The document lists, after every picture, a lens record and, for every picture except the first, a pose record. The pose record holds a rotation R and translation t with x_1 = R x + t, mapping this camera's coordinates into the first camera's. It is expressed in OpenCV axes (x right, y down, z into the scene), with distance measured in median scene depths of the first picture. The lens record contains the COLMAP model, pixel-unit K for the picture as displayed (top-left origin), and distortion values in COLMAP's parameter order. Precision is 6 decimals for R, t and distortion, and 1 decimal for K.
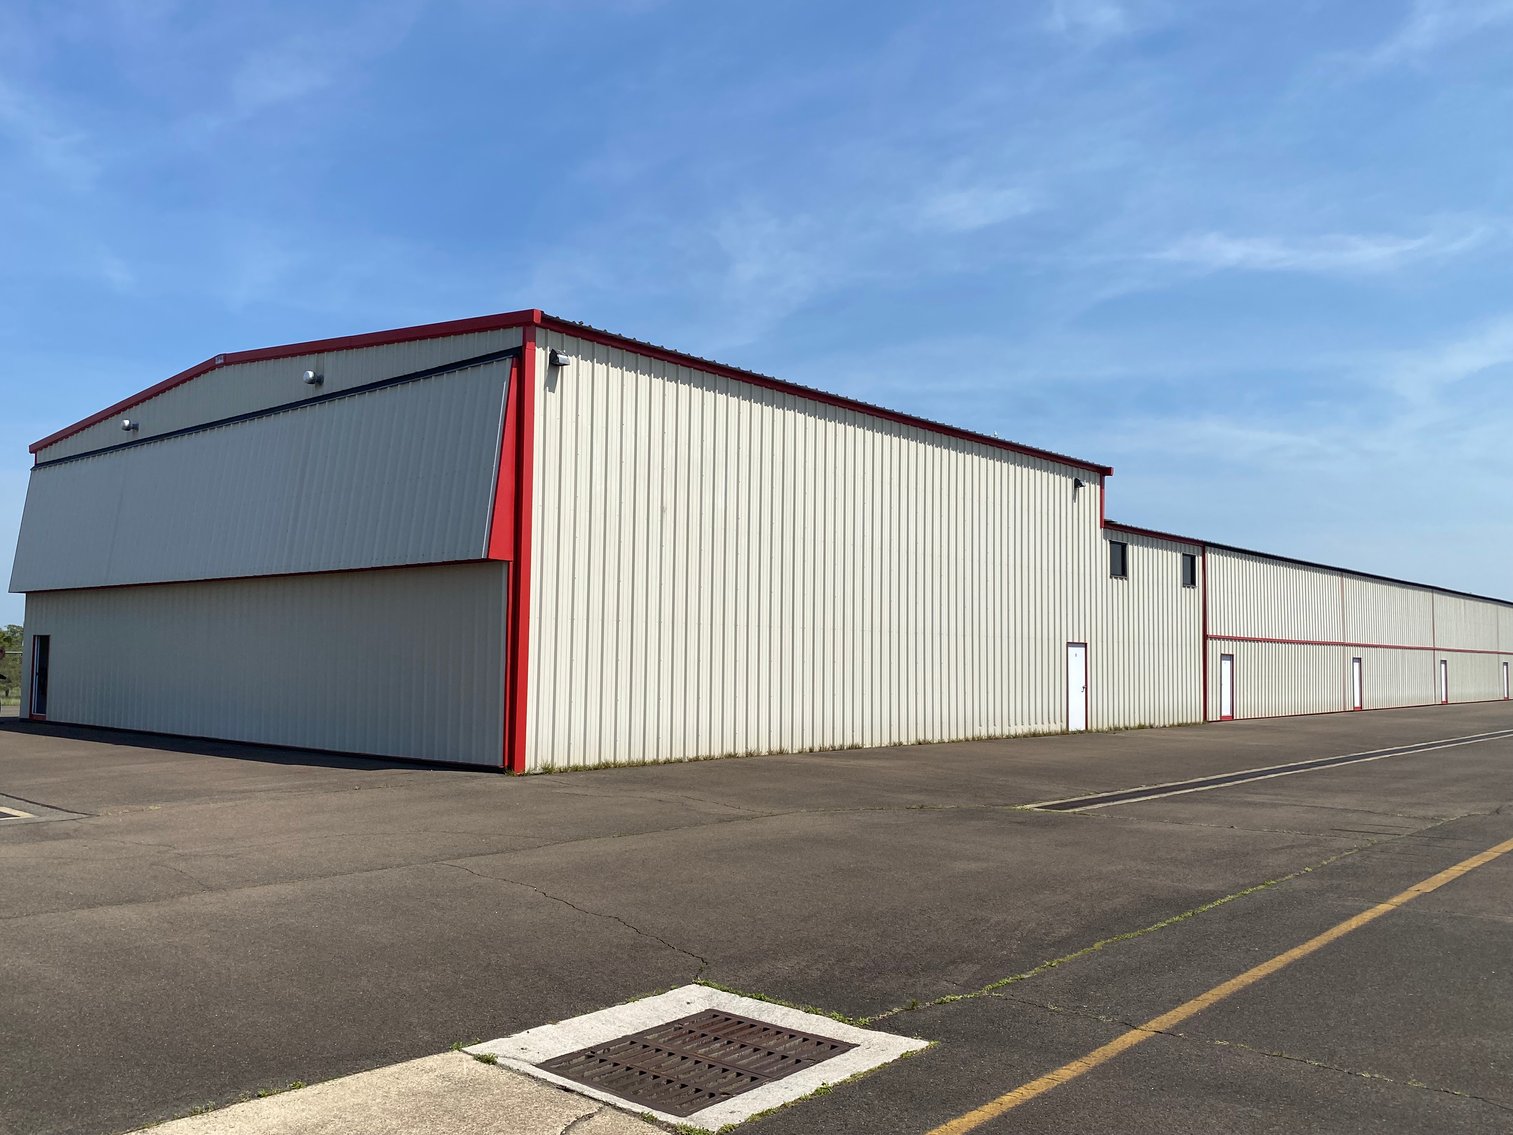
lens RADIAL K [[1251.9, 0, 756.5], [0, 1251.9, 567.5], [0, 0, 1]] dist [0.010916, 0.000008]
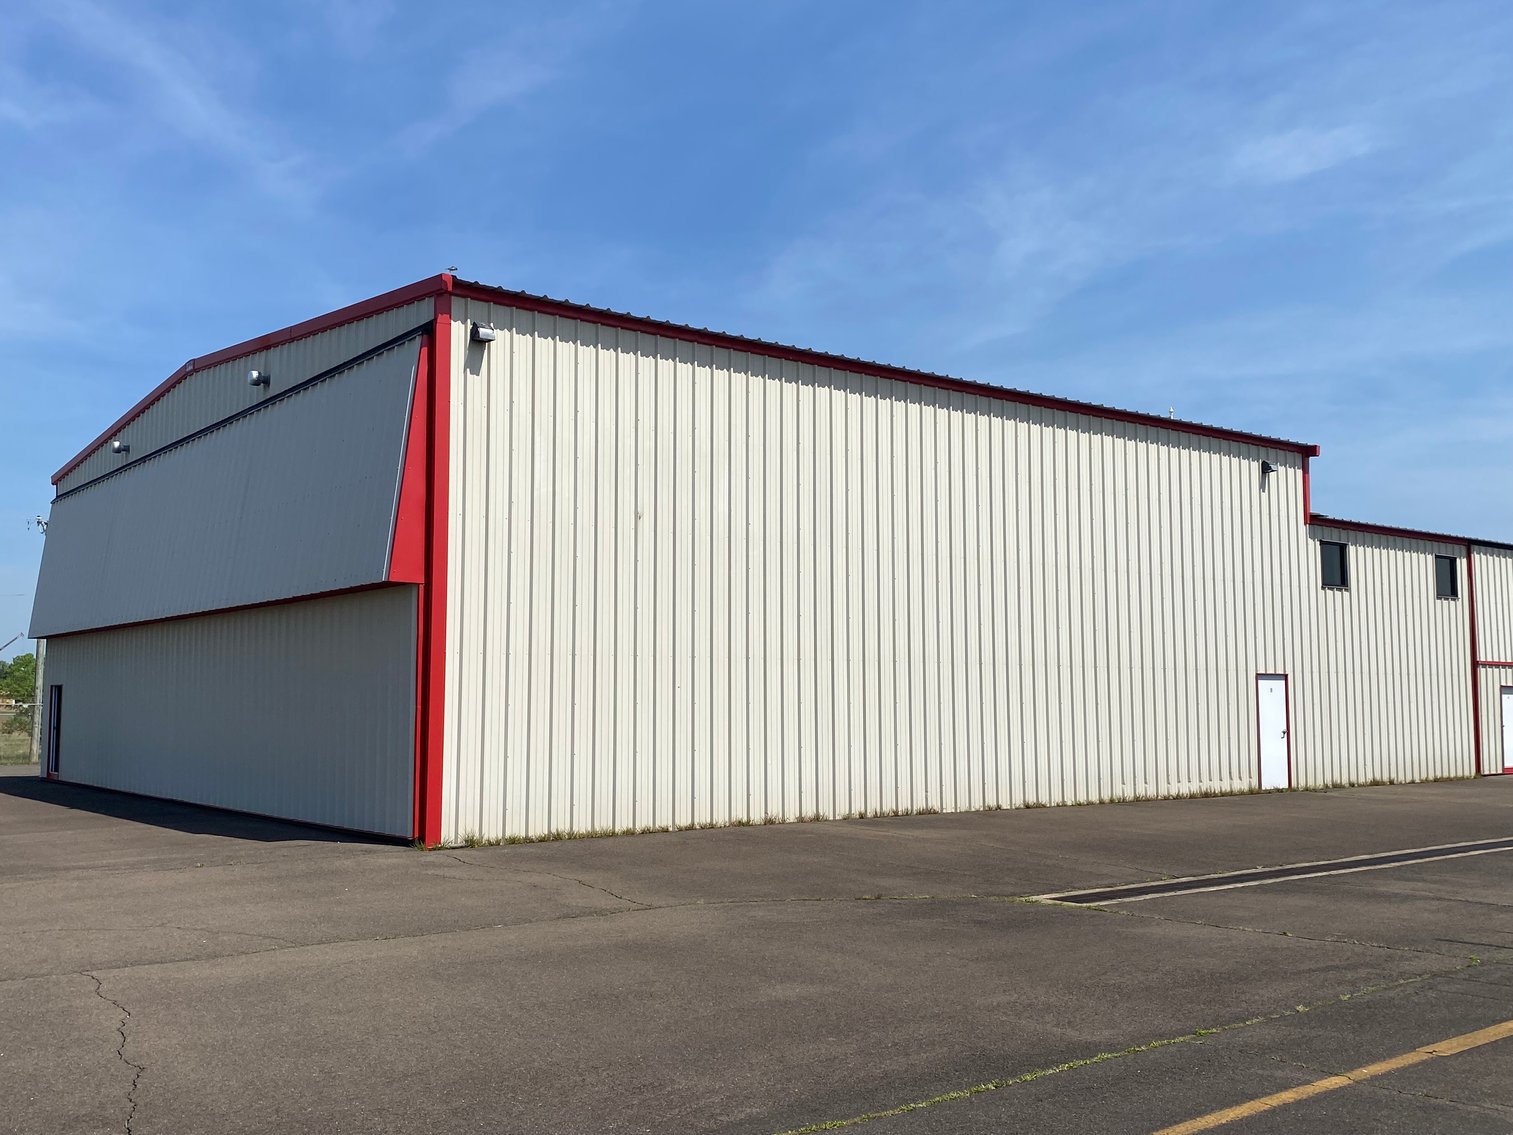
lens RADIAL K [[1437.7, 0, 756.5], [0, 1437.7, 567.5], [0, 0, 1]] dist [0.005181, -0.019008]
pose [[0.982186, -0.030875, -0.185356, 0.164785], [0.026900, 0.999352, -0.023919, 0.010636], [0.185974, 0.018507, 0.982380, 0.107266]]
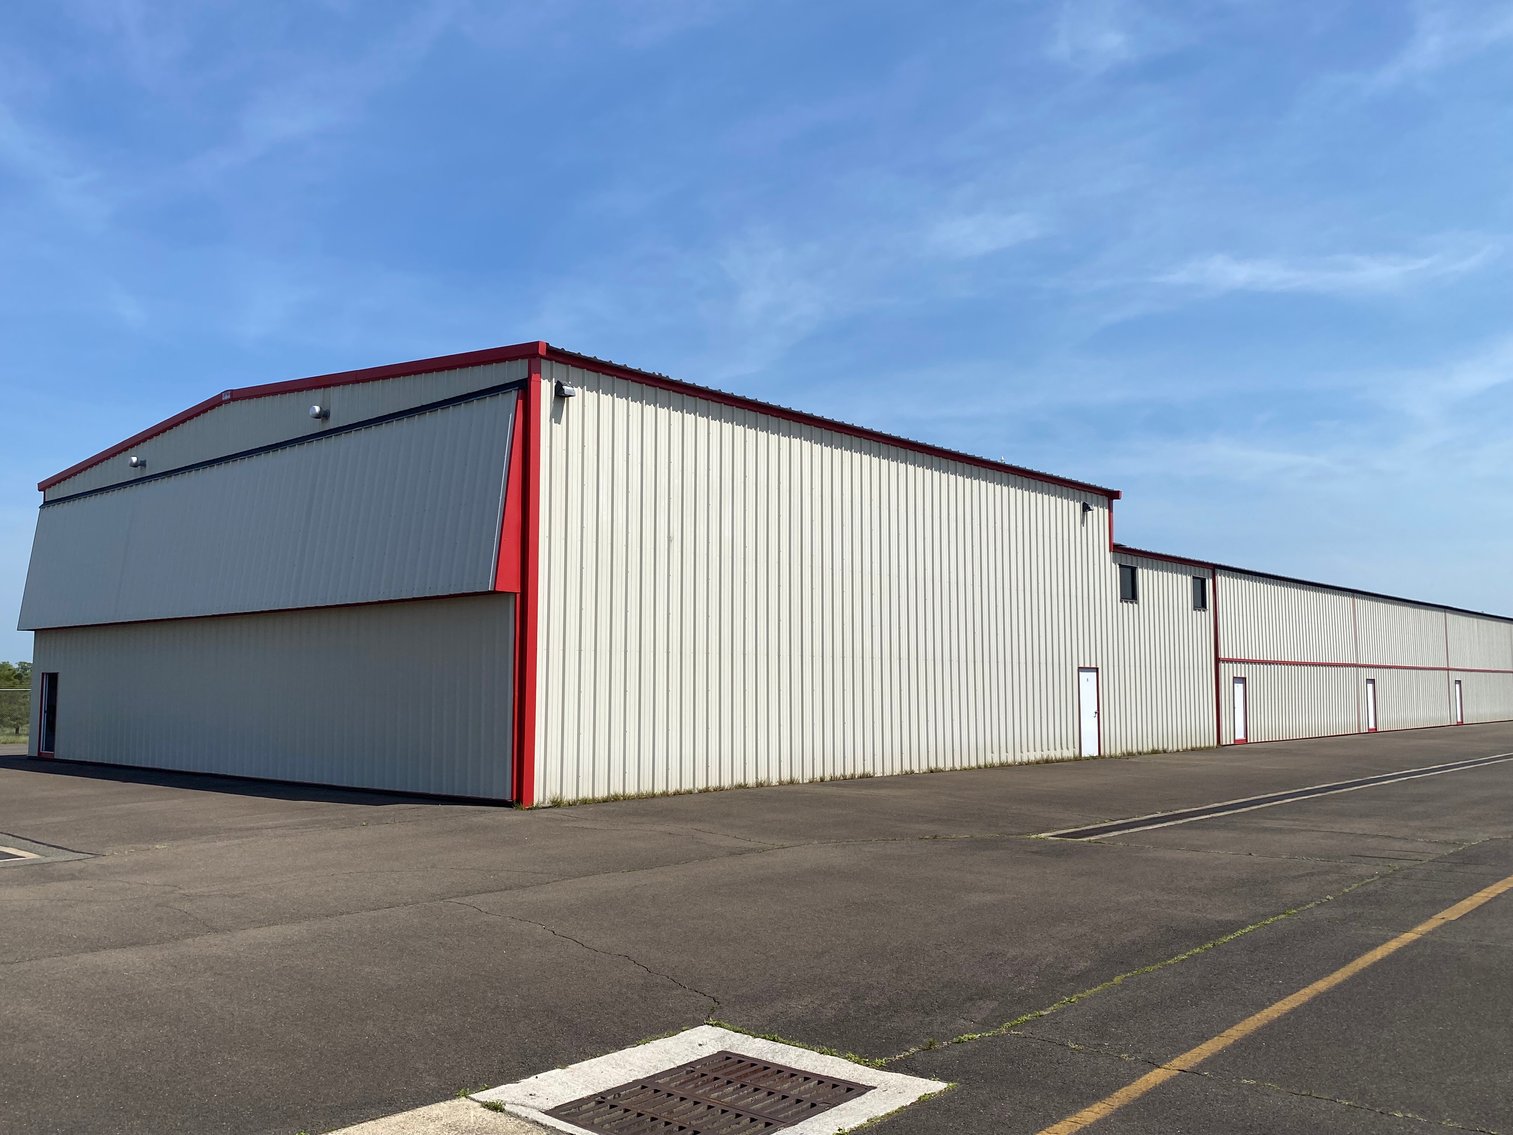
lens RADIAL K [[1252.6, 0, 755.7], [0, 1252.6, 564.5], [0, 0, 1]] dist [0.010174, 0.000657]
pose [[0.999897, -0.012645, -0.006858, 0.000099], [0.012473, 0.999622, -0.024490, -0.000887], [0.007165, 0.024402, 0.999677, 0.003822]]
